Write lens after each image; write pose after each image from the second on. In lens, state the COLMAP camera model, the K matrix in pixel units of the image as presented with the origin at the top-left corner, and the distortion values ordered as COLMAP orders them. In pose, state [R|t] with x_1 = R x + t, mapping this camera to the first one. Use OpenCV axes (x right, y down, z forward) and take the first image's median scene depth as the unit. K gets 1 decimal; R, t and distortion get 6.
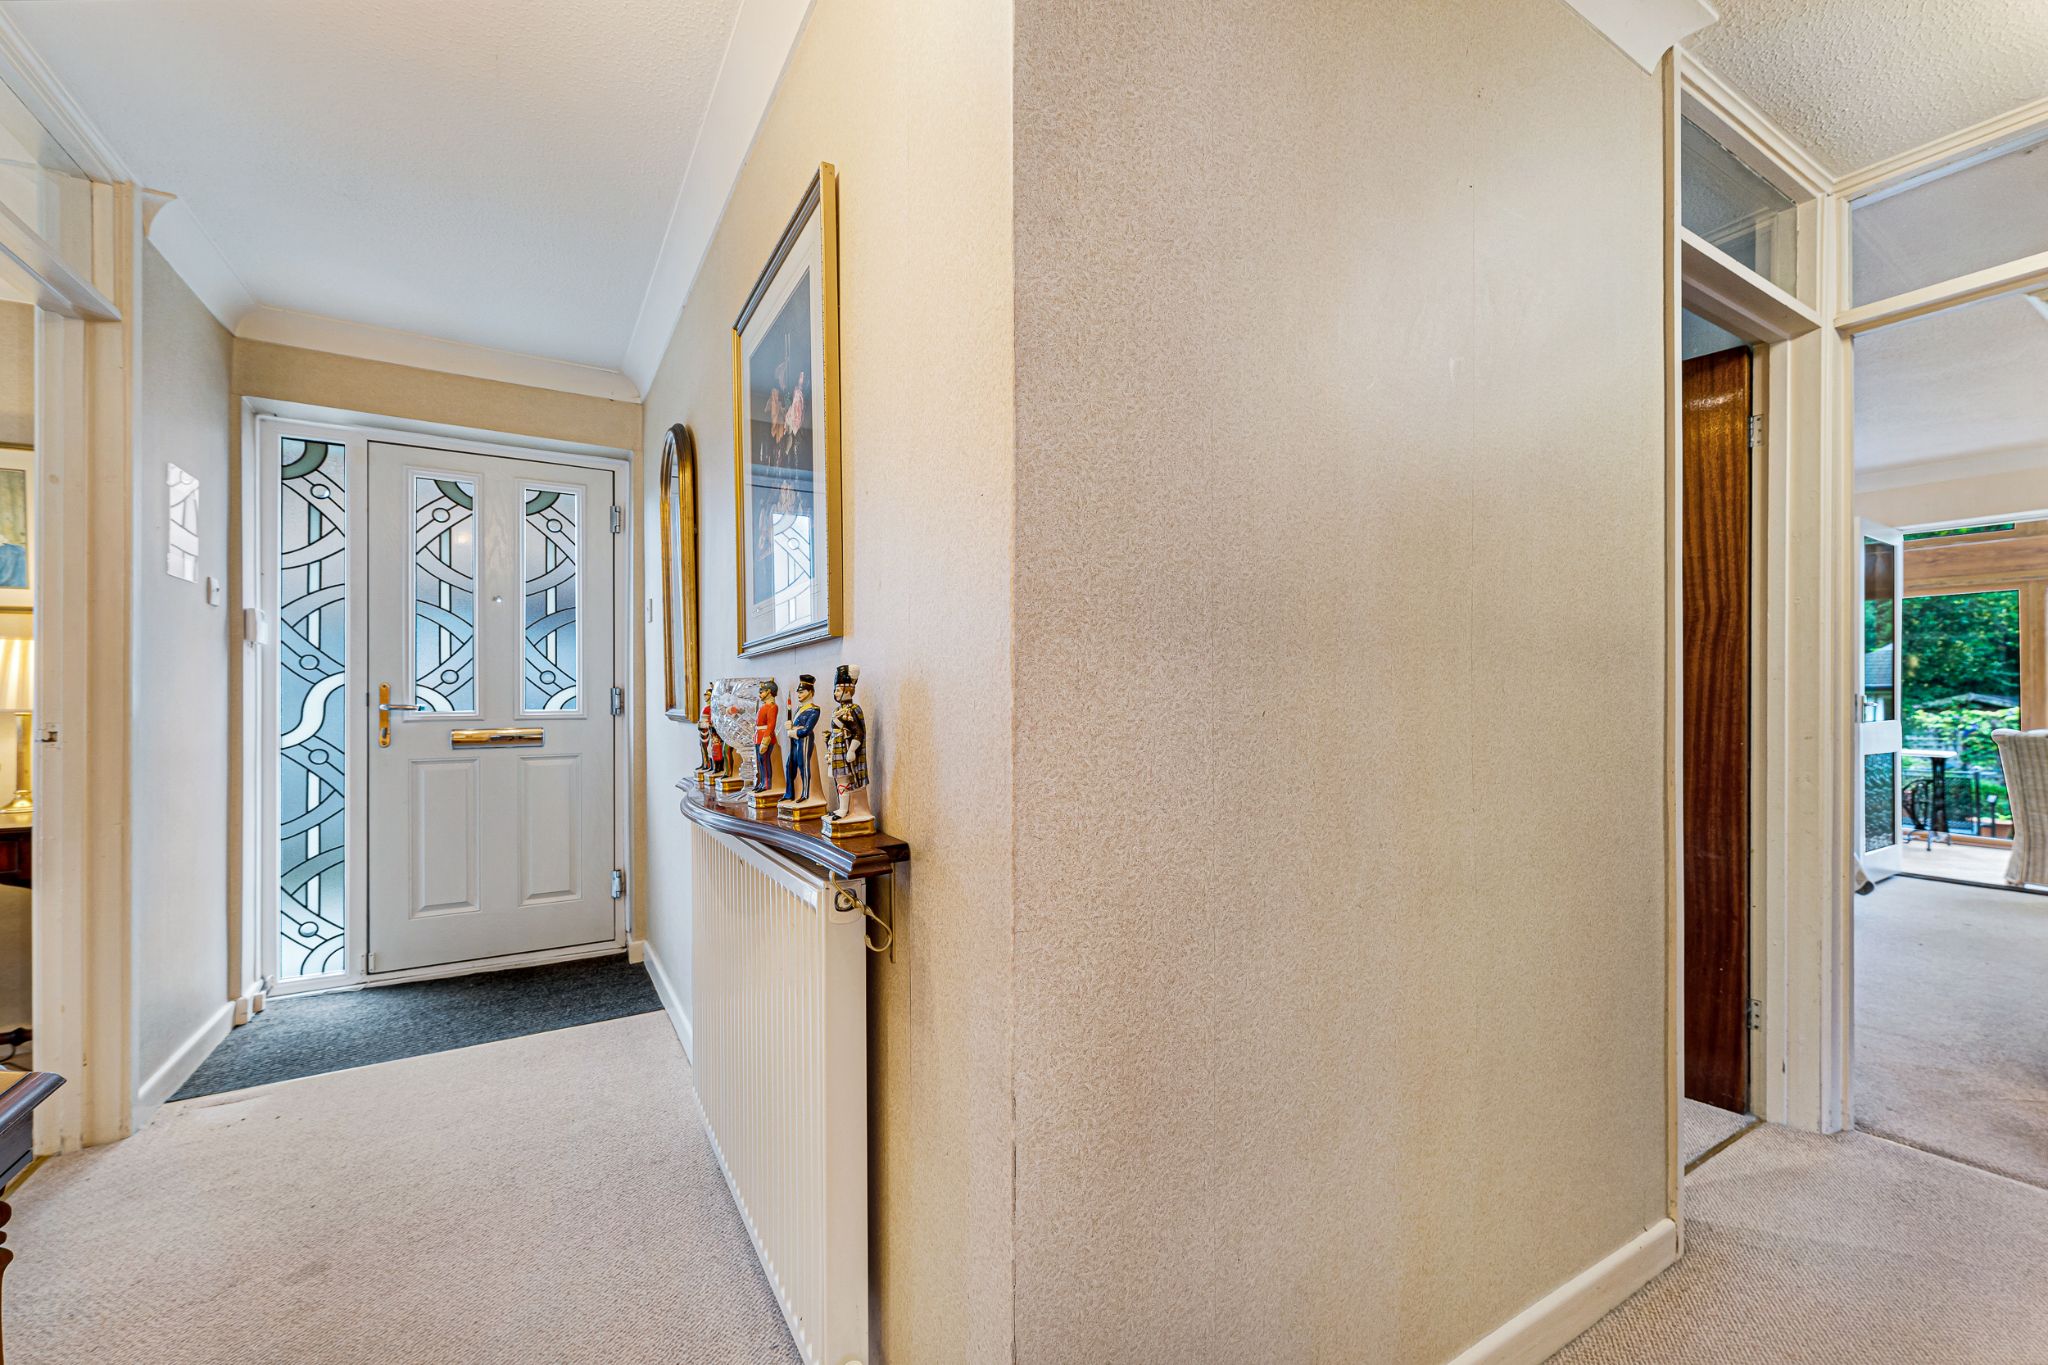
lens RADIAL K [[832.7, 0, 1016.2], [0, 832.7, 696.8], [0, 0, 1]] dist [0.003661, 0.000565]
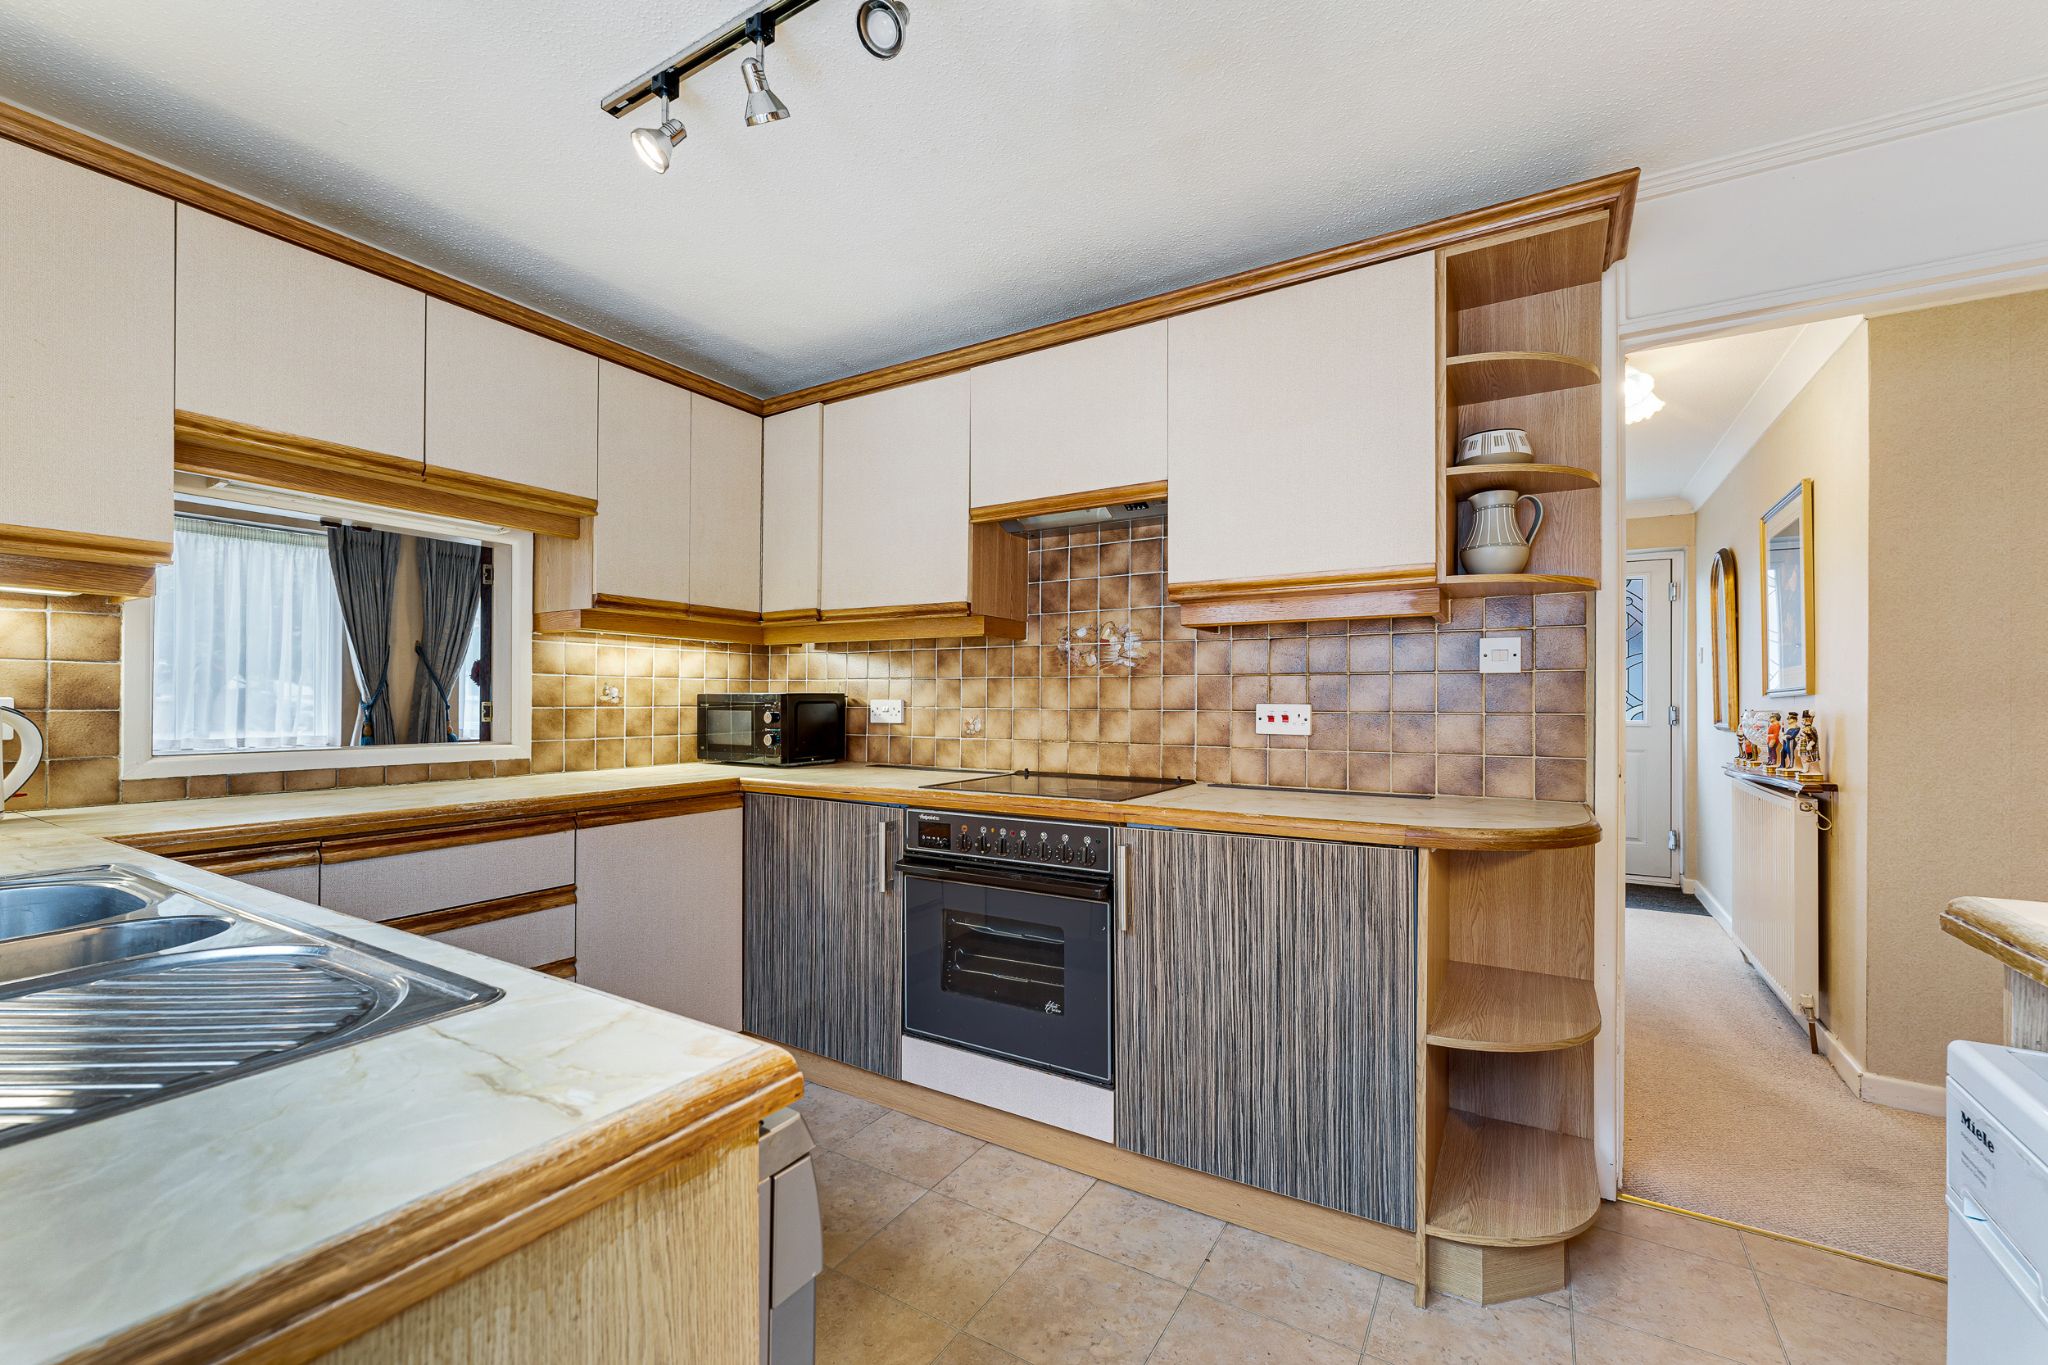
lens RADIAL K [[832.7, 0, 1015.0], [0, 832.7, 696.8], [0, 0, 1]] dist [0.003661, 0.000565]
pose [[0.460920, 0.000053, -0.887441, 0.725202], [-0.003094, 0.999994, -0.001548, -0.053901], [0.887436, 0.003459, 0.460918, -1.758613]]
